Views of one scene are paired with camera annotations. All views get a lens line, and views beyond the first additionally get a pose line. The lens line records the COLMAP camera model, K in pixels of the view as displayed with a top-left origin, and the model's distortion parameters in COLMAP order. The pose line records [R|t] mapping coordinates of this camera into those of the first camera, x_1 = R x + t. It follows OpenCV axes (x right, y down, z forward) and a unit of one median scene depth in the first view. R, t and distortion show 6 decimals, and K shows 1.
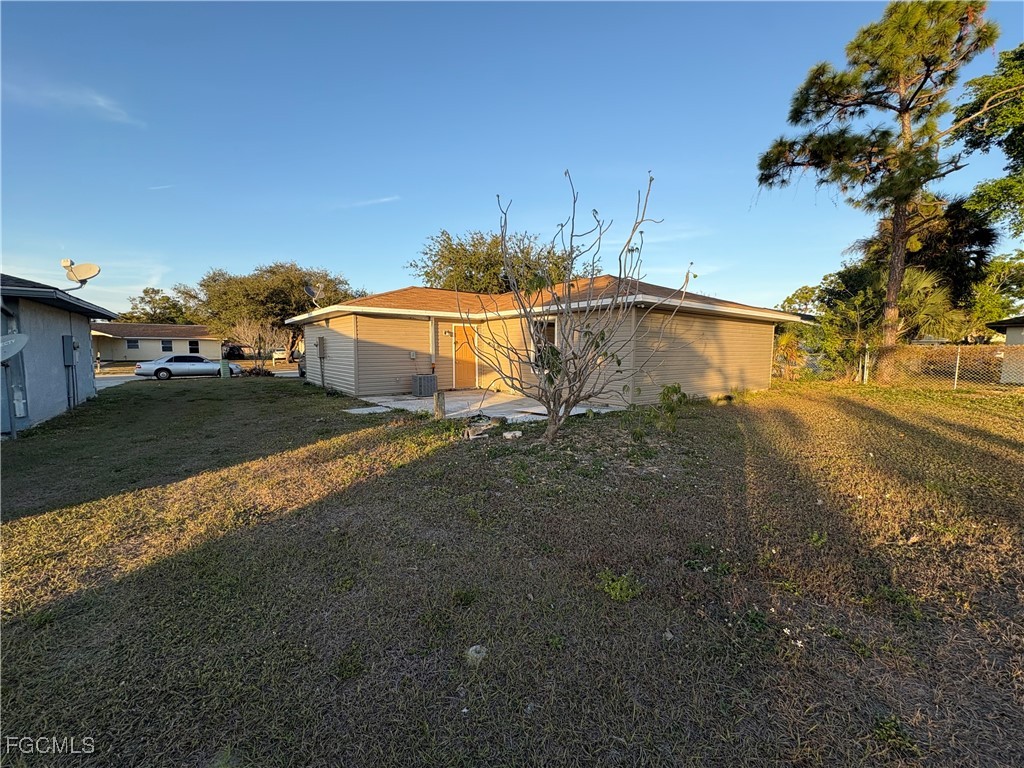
lens RADIAL K [[409.5, 0, 509.0], [0, 409.5, 380.5], [0, 0, 1]] dist [0.000639, -0.000183]
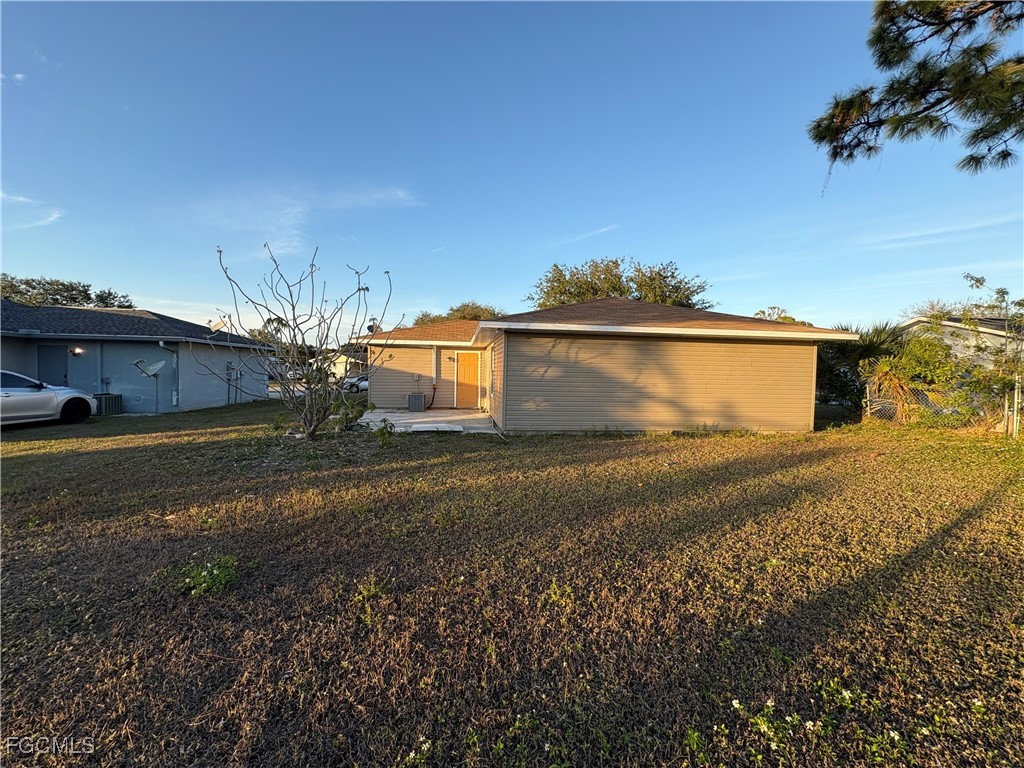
lens RADIAL K [[409.5, 0, 515.6], [0, 409.5, 392.3], [0, 0, 1]] dist [0.000639, -0.000183]
pose [[0.862291, 0.039885, -0.504841, 0.861080], [-0.055291, 0.998349, -0.015565, -0.020538], [0.503386, 0.041335, 0.863072, 0.134368]]
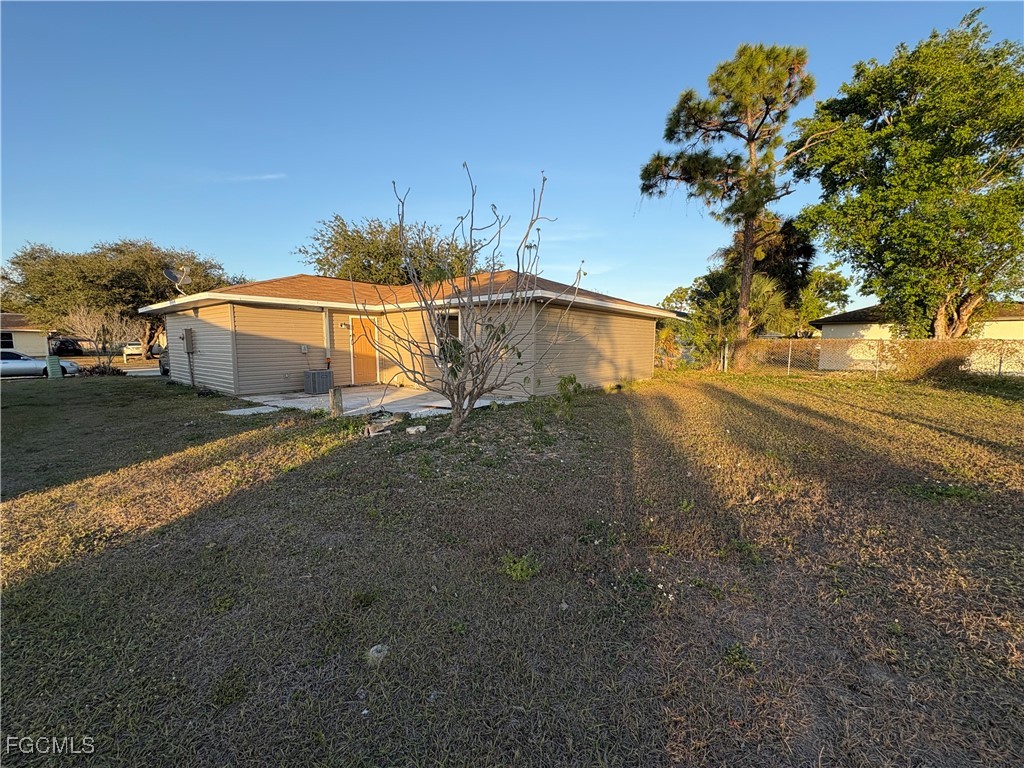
lens RADIAL K [[409.5, 0, 512.5], [0, 409.5, 382.2], [0, 0, 1]] dist [0.000639, -0.000183]
pose [[0.973057, -0.023727, 0.229340, 0.010399], [0.019443, 0.999592, 0.020923, 0.002426], [-0.229743, -0.015900, 0.973121, -0.006363]]
